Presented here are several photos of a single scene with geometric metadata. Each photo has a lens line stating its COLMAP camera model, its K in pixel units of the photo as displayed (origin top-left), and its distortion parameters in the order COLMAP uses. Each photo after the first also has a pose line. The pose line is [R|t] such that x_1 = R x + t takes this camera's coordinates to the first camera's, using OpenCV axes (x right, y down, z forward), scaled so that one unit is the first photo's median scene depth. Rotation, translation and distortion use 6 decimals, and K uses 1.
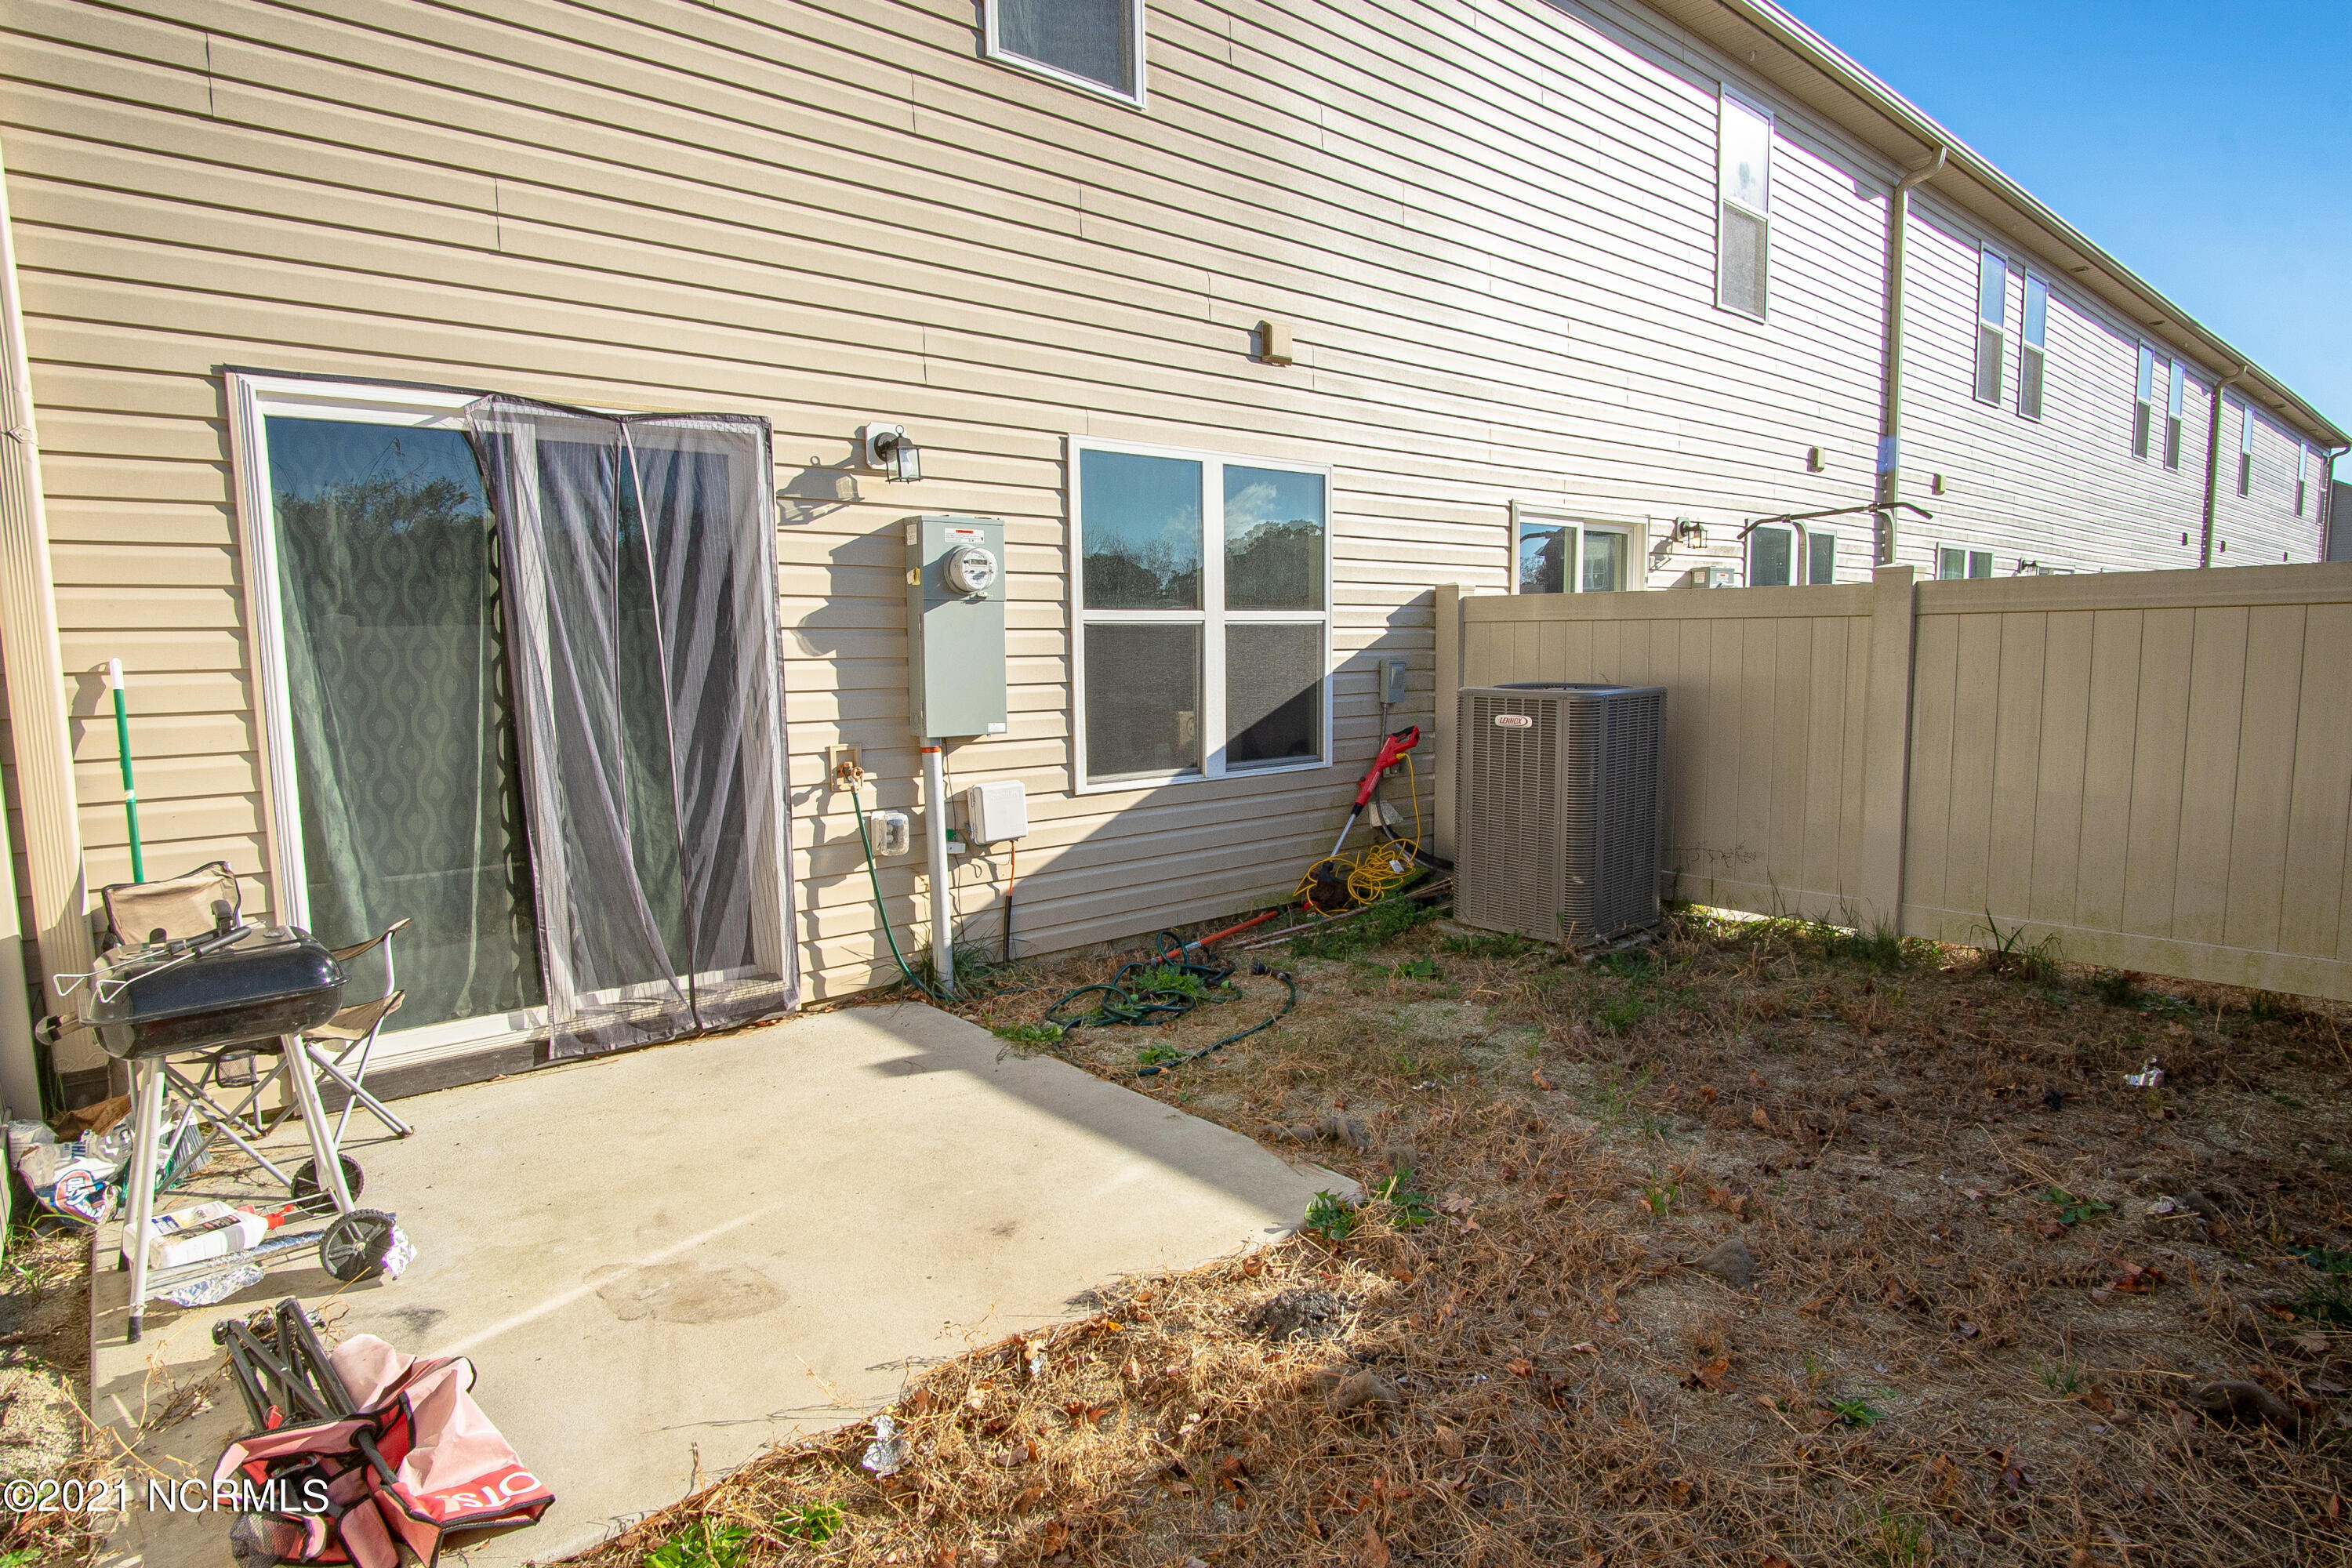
lens RADIAL K [[1257.6, 0, 1176.0], [0, 1257.6, 784.0], [0, 0, 1]] dist [-0.026611, 0.002060]
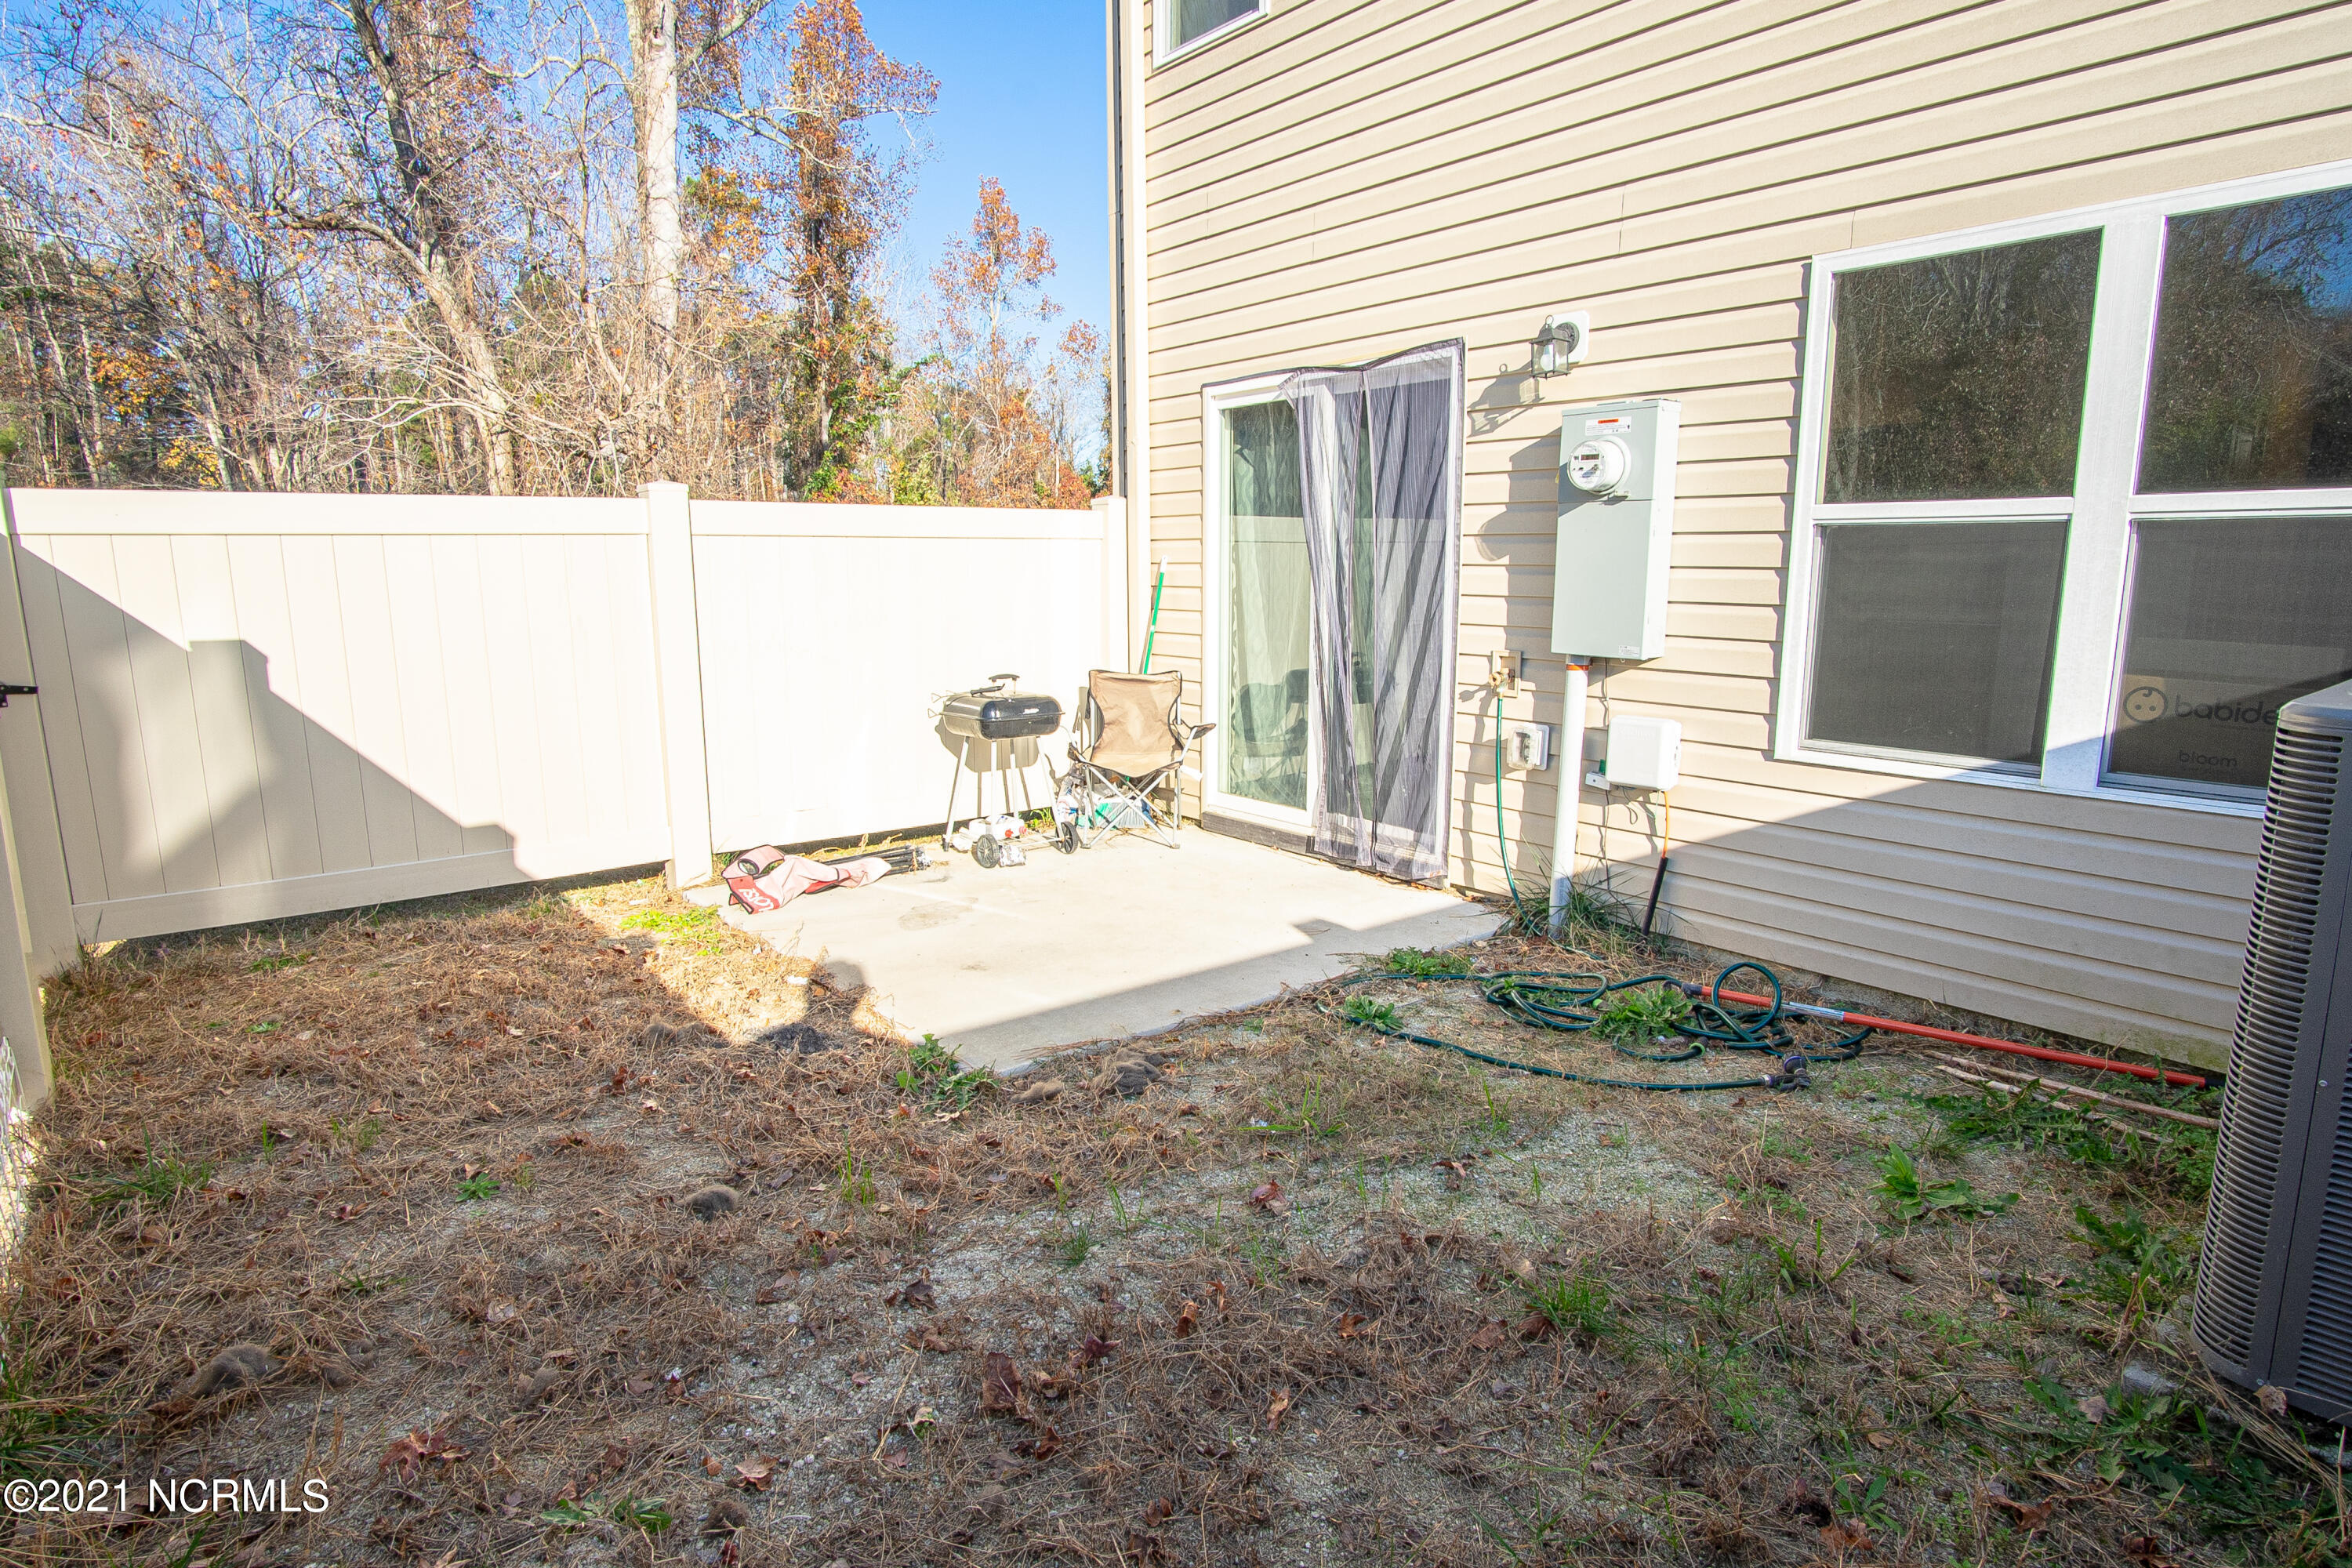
lens RADIAL K [[1257.6, 0, 1176.0], [0, 1257.6, 784.0], [0, 0, 1]] dist [-0.026611, 0.002060]
pose [[-0.036687, 0.189080, -0.981276, 0.768257], [-0.107445, 0.975499, 0.191984, -0.093084], [0.993534, 0.112476, -0.015473, 0.770915]]
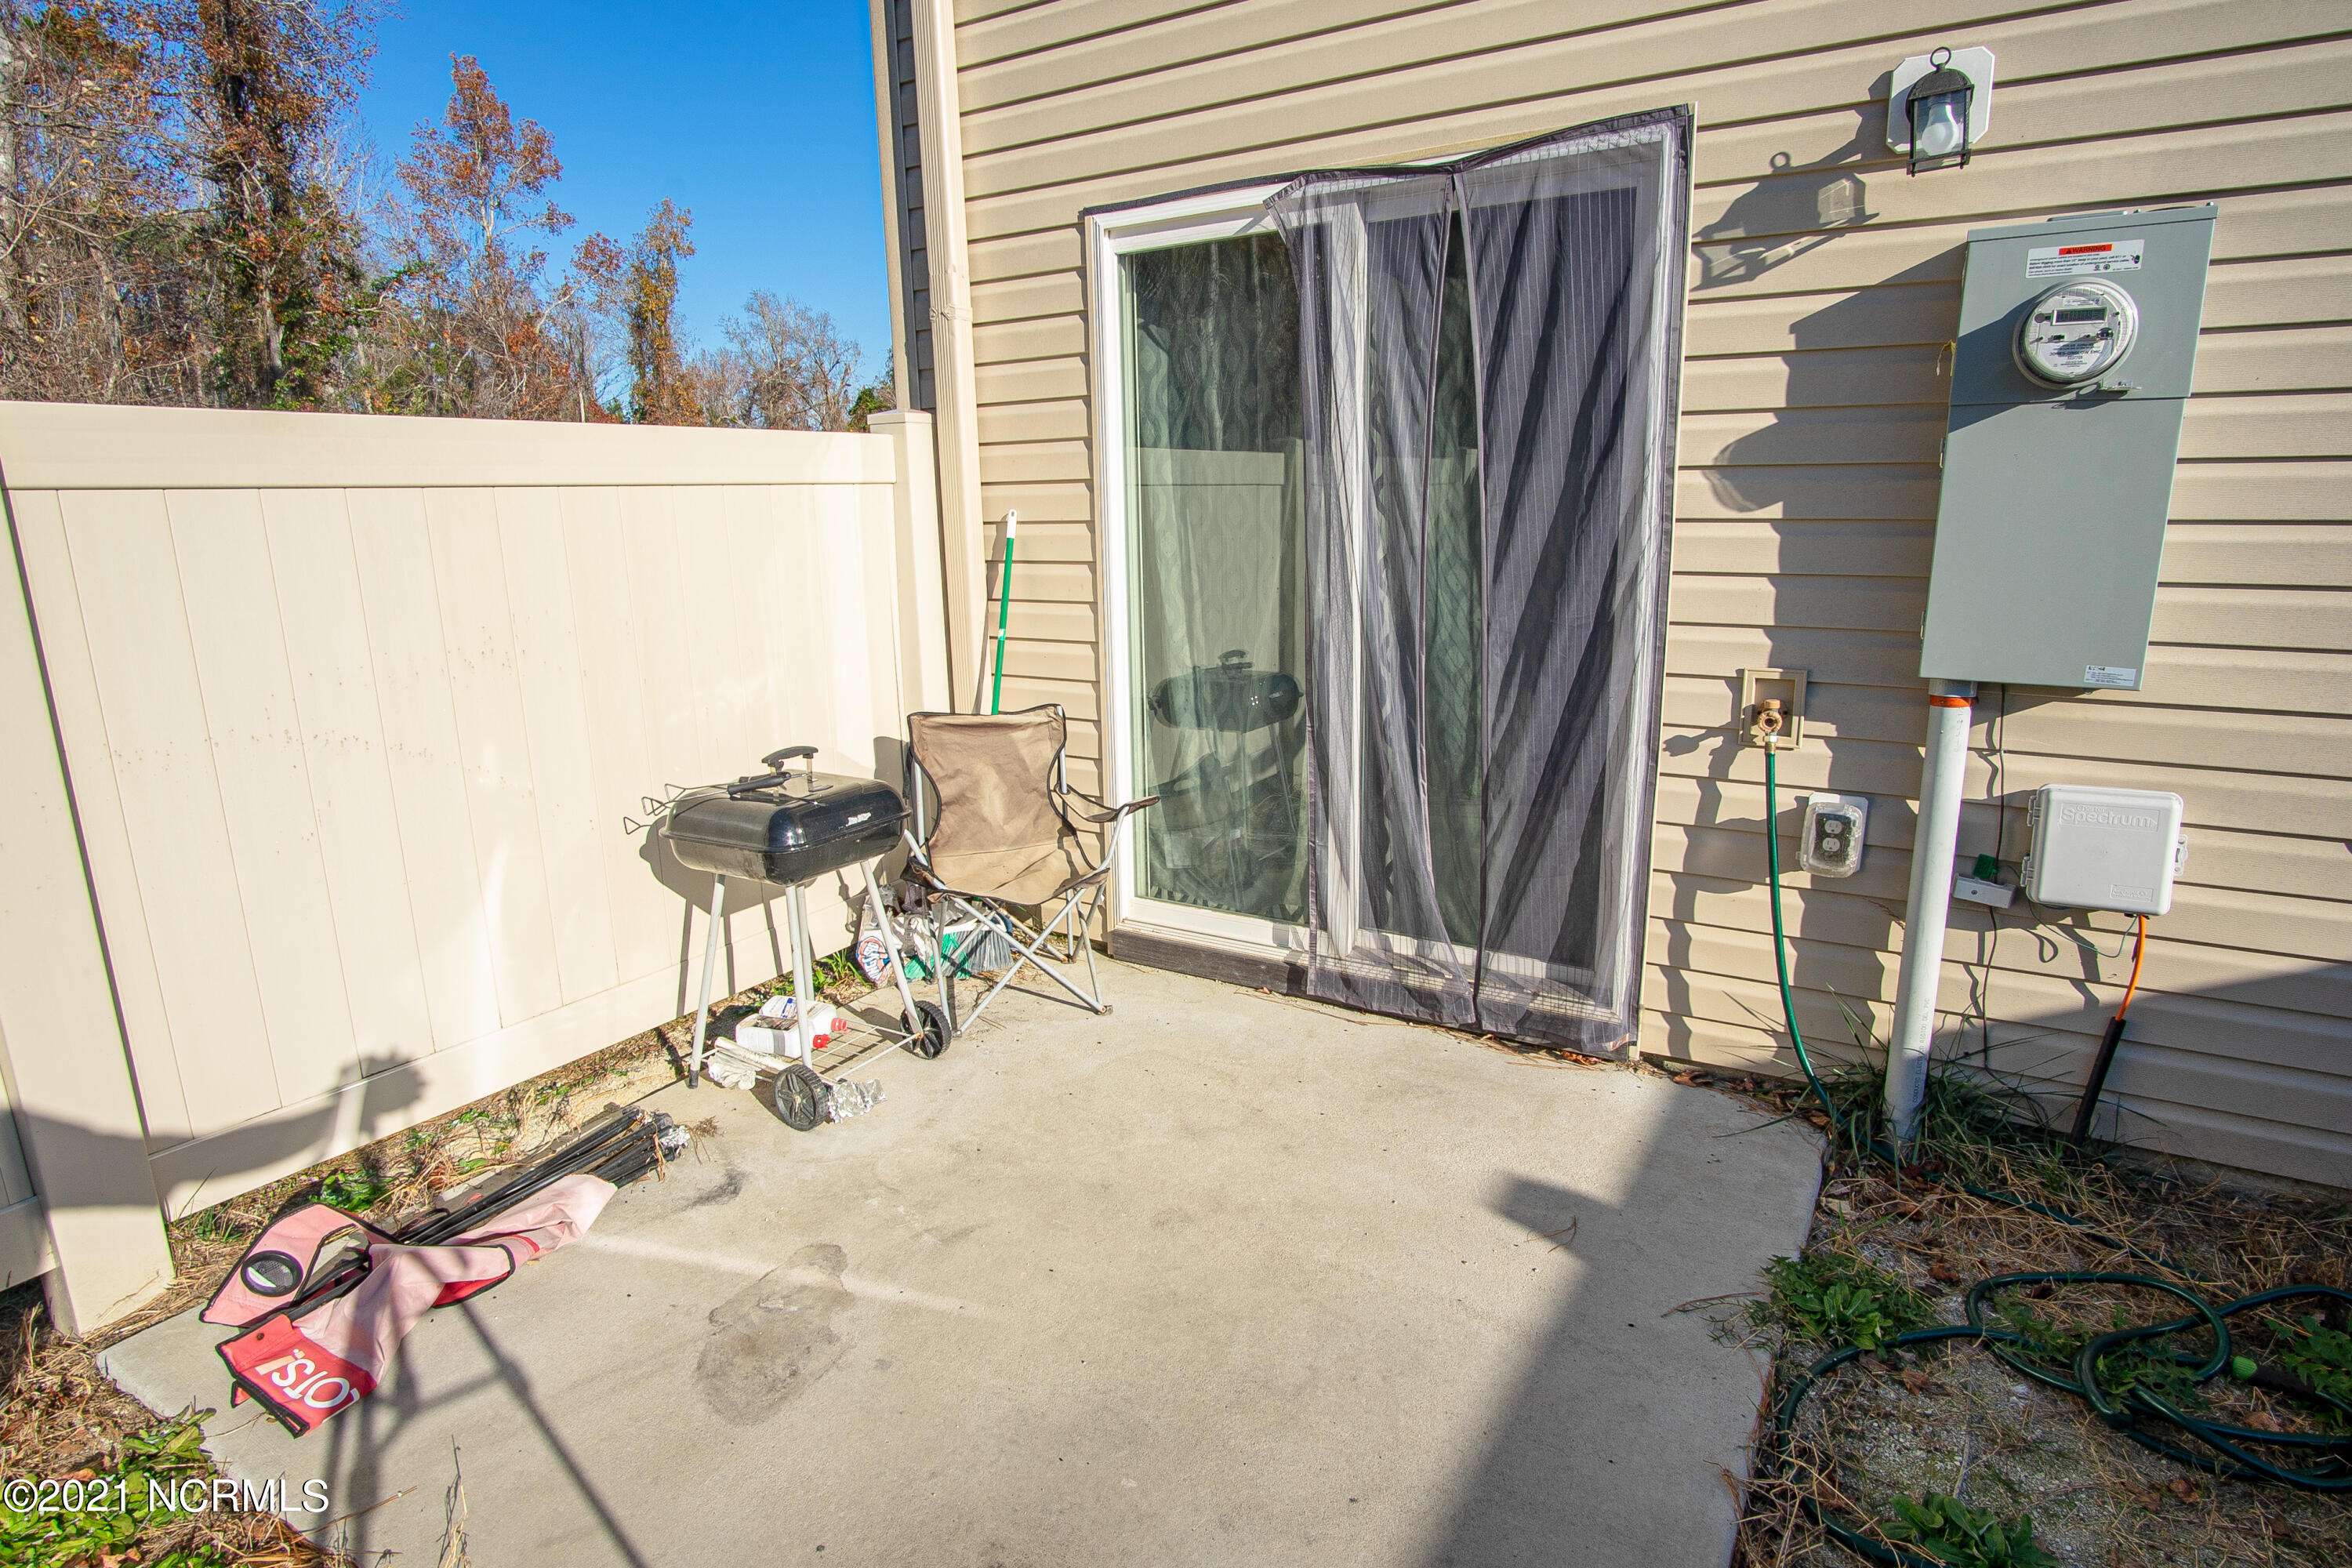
lens RADIAL K [[1257.6, 0, 1176.0], [0, 1257.6, 784.0], [0, 0, 1]] dist [-0.026611, 0.002060]
pose [[0.302089, 0.220076, -0.927528, 0.205437], [-0.089188, 0.975244, 0.202350, -0.072761], [0.949098, 0.021597, 0.314238, 0.560180]]
